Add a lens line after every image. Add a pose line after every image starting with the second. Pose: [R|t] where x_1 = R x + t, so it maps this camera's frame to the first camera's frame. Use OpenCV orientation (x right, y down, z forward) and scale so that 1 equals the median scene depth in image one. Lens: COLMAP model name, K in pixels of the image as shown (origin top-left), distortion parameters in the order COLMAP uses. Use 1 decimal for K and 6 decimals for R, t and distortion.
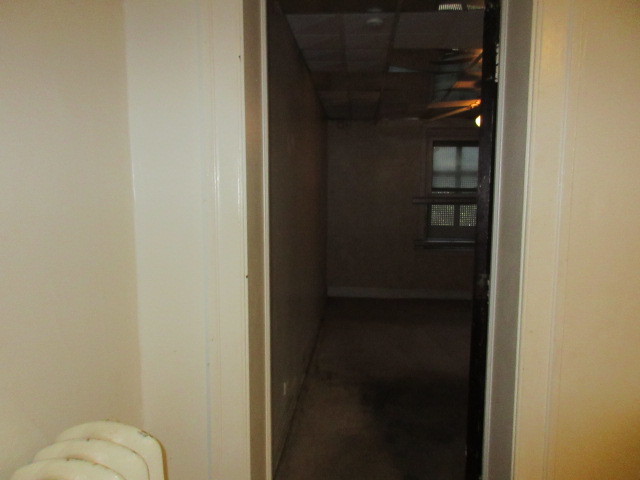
lens RADIAL K [[474.5, 0, 322.6], [0, 474.5, 238.8], [0, 0, 1]] dist [0.001686, -0.001108]
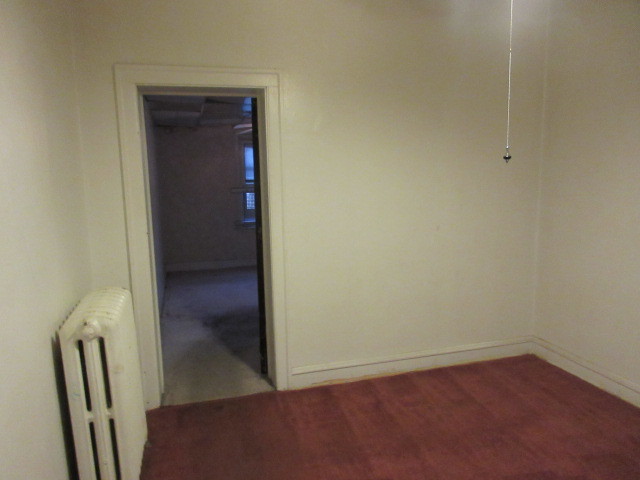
lens RADIAL K [[474.5, 0, 322.6], [0, 474.5, 238.8], [0, 0, 1]] dist [0.001686, -0.001108]
pose [[0.933594, -0.074088, 0.350589, -0.041395], [0.065631, 0.997196, 0.035961, 0.021528], [-0.352270, -0.010564, 0.935839, -0.309941]]
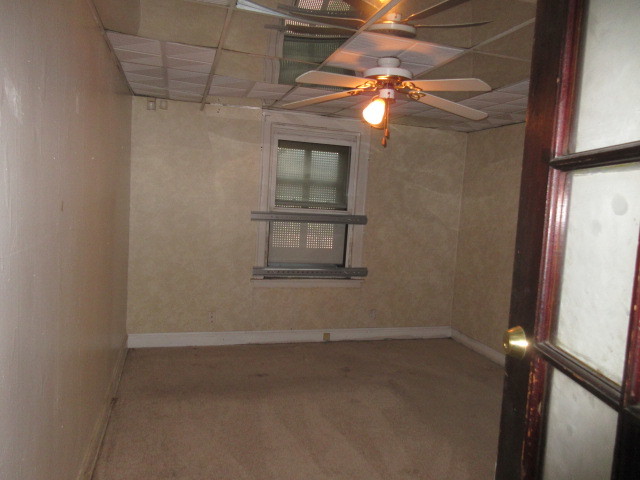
lens RADIAL K [[474.5, 0, 322.6], [0, 474.5, 238.8], [0, 0, 1]] dist [0.001686, -0.001108]
pose [[0.928768, 0.016212, 0.370308, 0.016244], [-0.014327, 0.999867, -0.007842, -0.039639], [-0.370386, 0.001978, 0.928876, 0.253949]]
